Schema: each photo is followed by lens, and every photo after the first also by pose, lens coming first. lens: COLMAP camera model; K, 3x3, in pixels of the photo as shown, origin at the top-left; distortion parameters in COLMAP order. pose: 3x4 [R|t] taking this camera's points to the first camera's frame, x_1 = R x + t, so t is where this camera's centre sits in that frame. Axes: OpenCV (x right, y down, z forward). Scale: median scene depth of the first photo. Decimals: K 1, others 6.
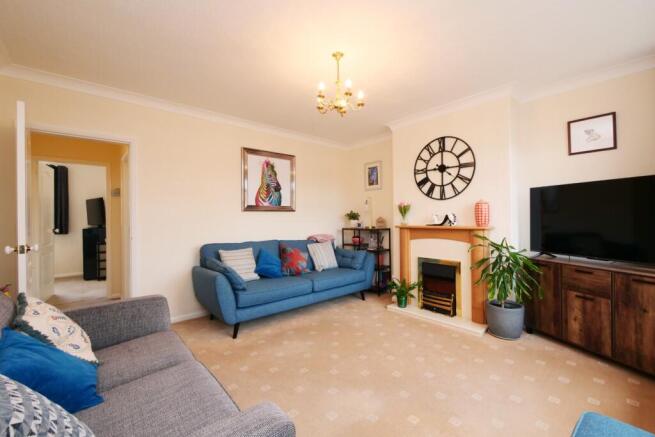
lens RADIAL K [[276.3, 0, 327.7], [0, 276.3, 217.7], [0, 0, 1]] dist [-0.007544, 0.000412]
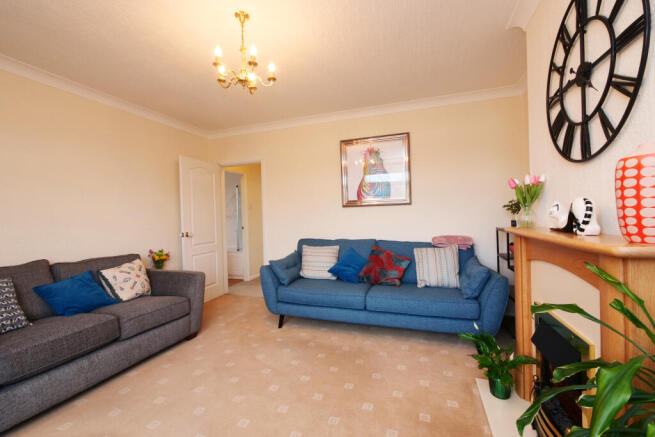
lens RADIAL K [[276.3, 0, 325.6], [0, 276.3, 219.1], [0, 0, 1]] dist [-0.007544, 0.000412]
pose [[0.488471, 0.008753, -0.872536, 0.543818], [0.026383, 0.999344, 0.024795, -0.007956], [0.872181, -0.035131, 0.487919, 0.508916]]
